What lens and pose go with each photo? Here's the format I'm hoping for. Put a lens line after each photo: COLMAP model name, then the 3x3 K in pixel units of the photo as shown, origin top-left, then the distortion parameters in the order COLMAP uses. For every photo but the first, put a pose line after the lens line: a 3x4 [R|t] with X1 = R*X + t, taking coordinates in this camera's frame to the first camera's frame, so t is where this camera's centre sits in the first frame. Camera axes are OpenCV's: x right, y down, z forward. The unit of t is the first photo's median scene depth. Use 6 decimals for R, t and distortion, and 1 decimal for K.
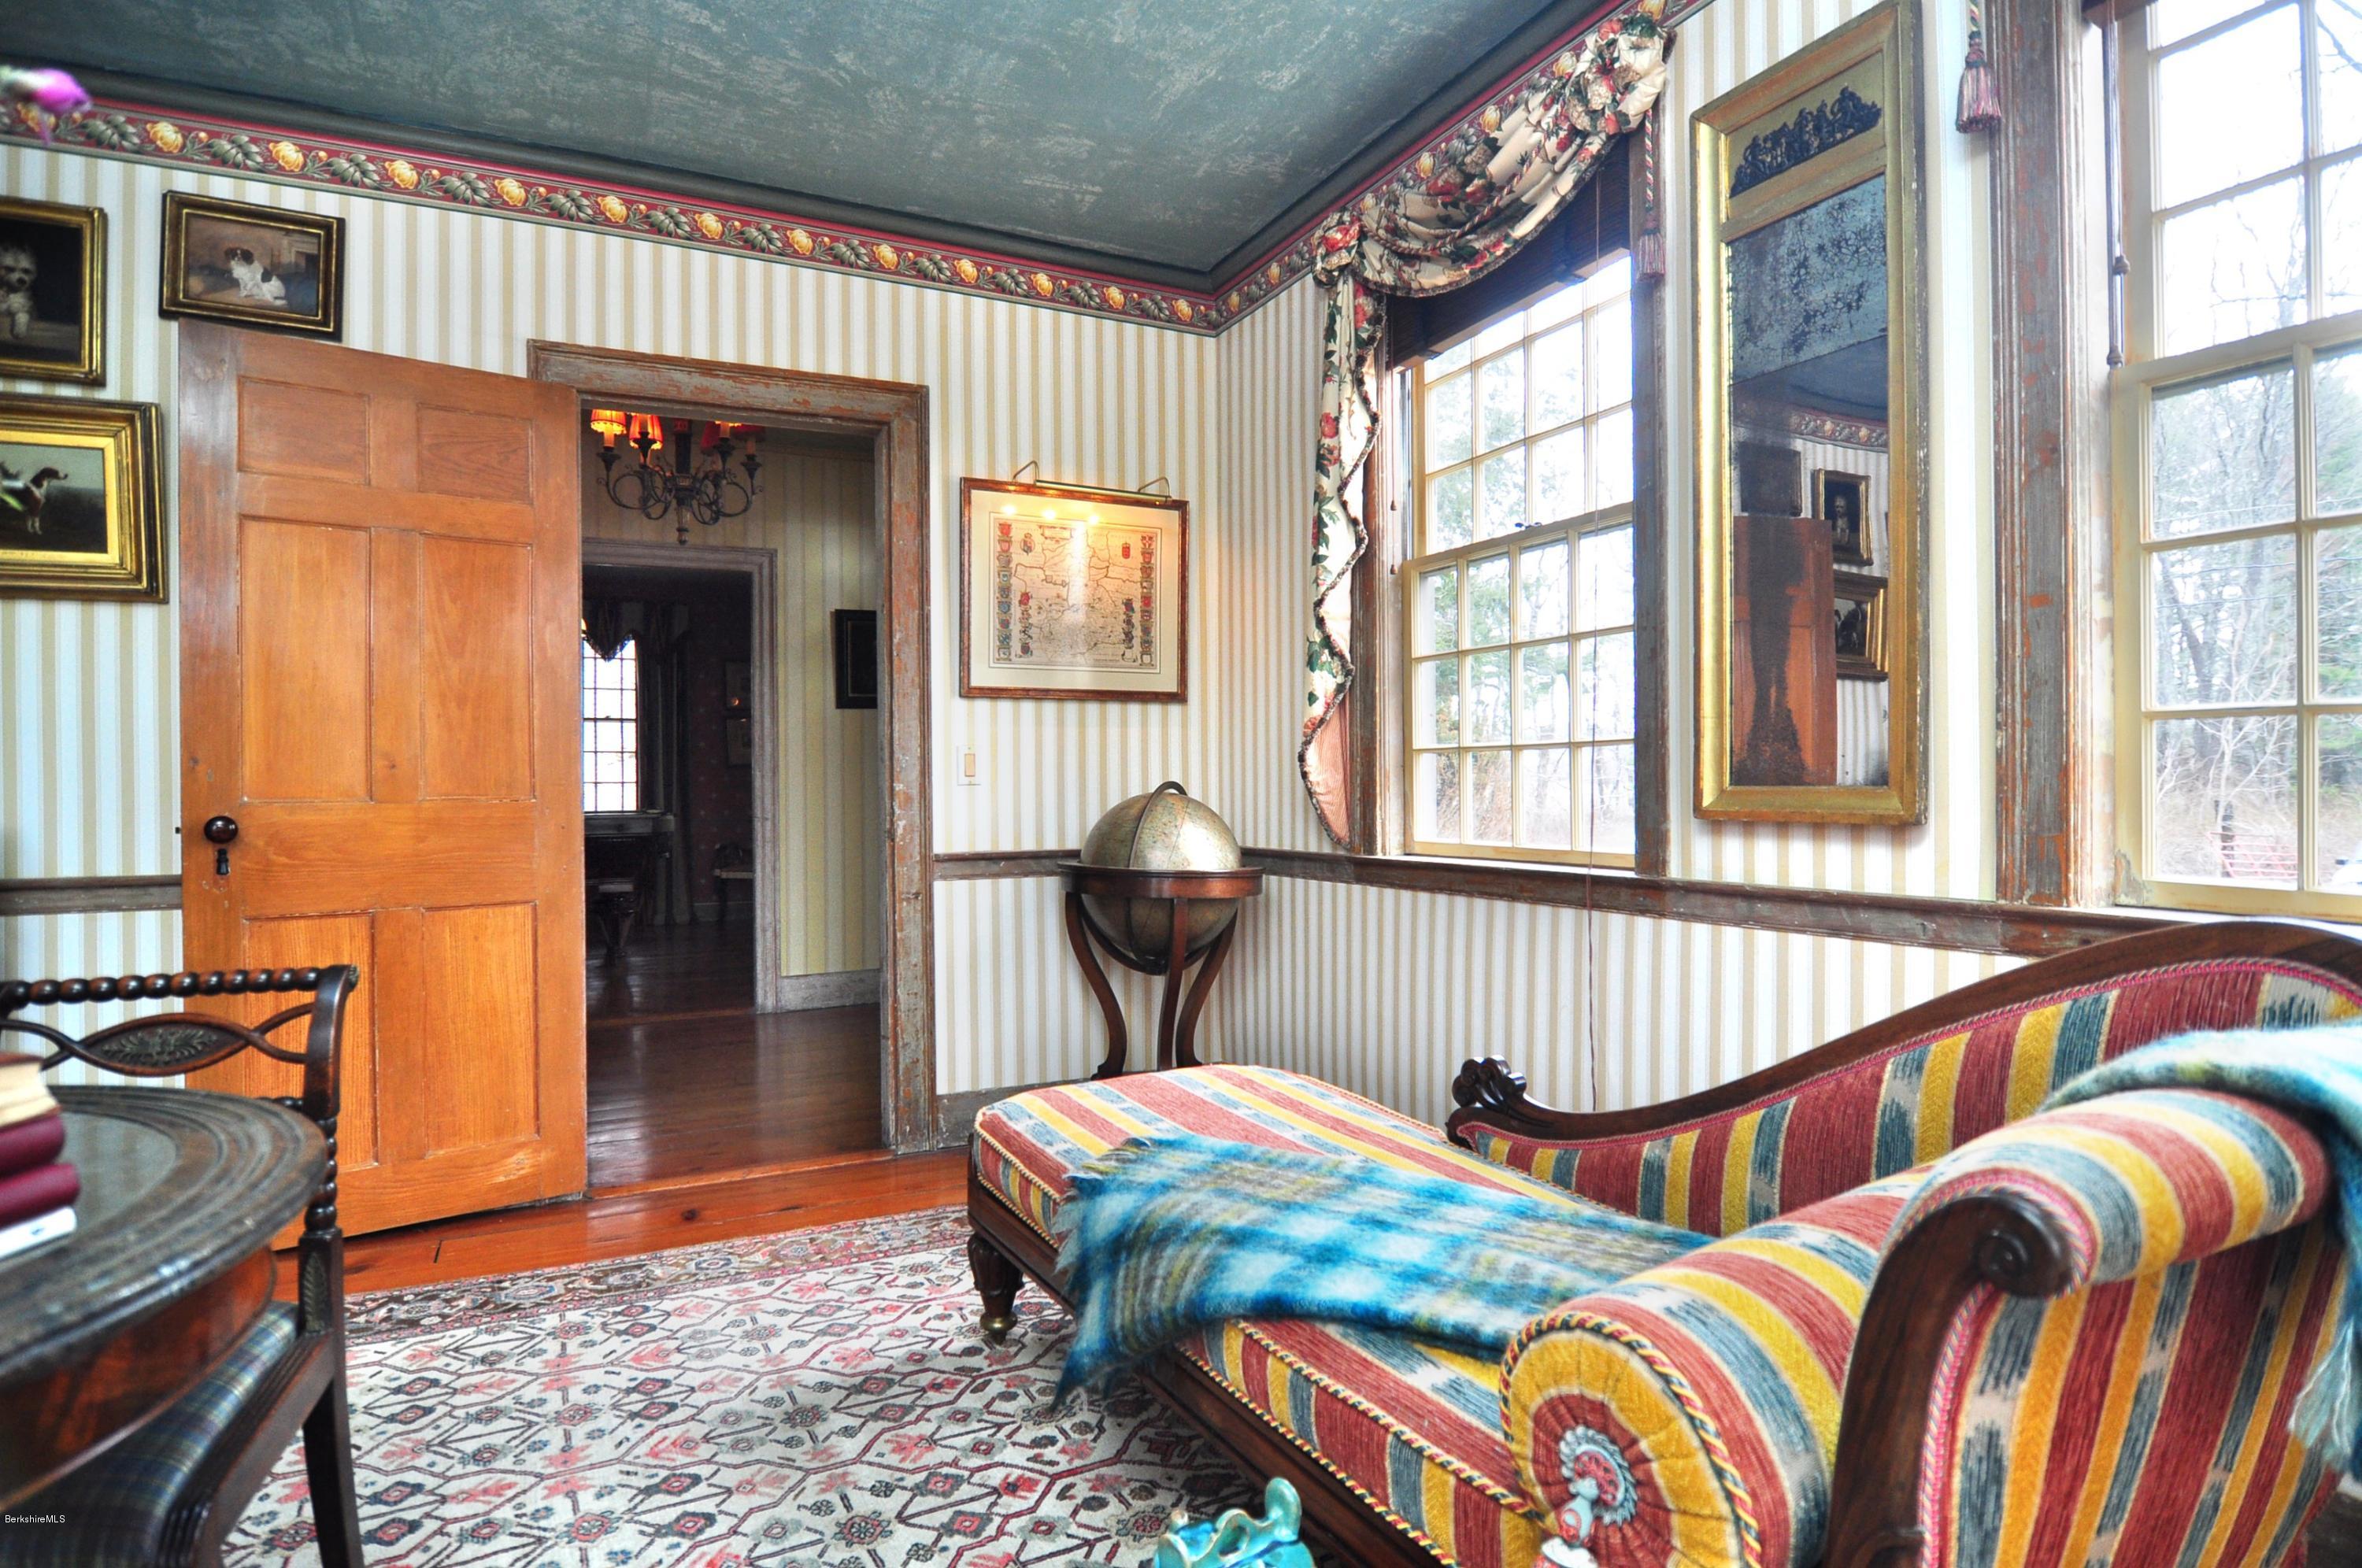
lens RADIAL K [[1258.6, 0, 1169.2], [0, 1258.6, 790.3], [0, 0, 1]] dist [-0.003655, -0.012290]
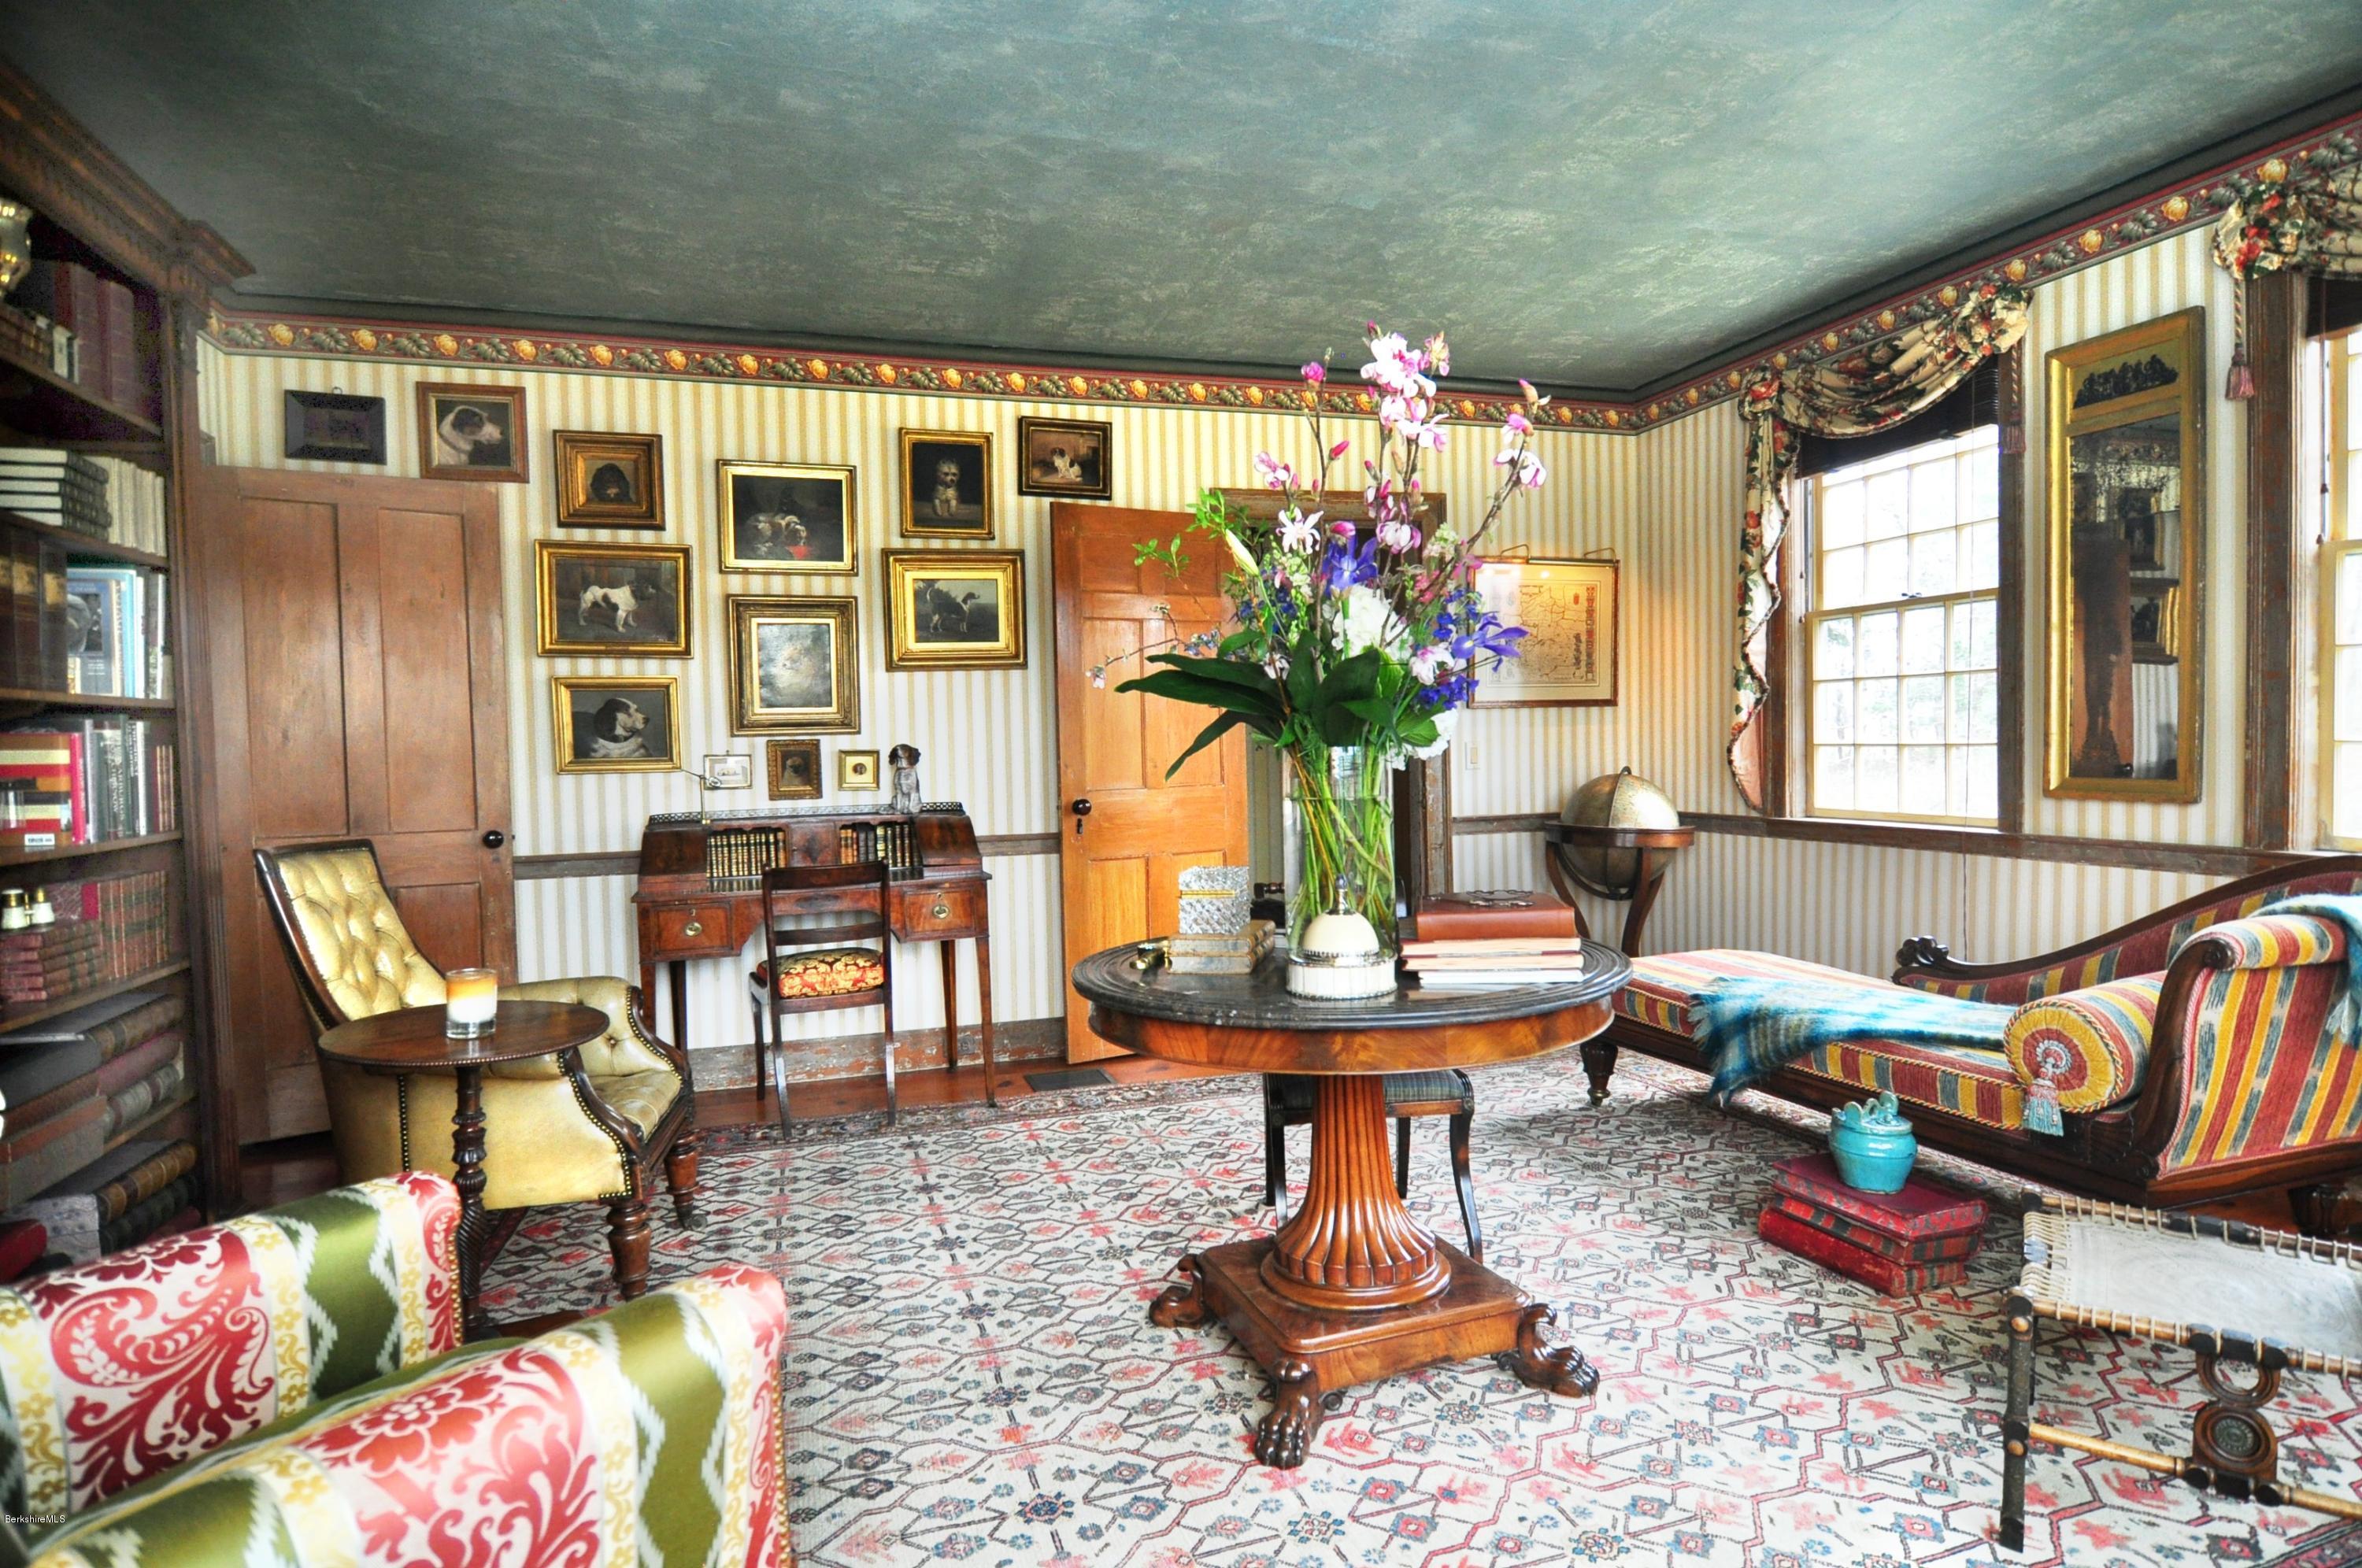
lens RADIAL K [[1258.6, 0, 1169.2], [0, 1258.6, 790.3], [0, 0, 1]] dist [-0.003655, -0.012290]
pose [[0.987386, -0.007795, -0.158142, -0.335386], [0.013934, 0.999190, 0.037746, -0.048074], [0.157720, -0.039473, 0.986695, -0.585915]]
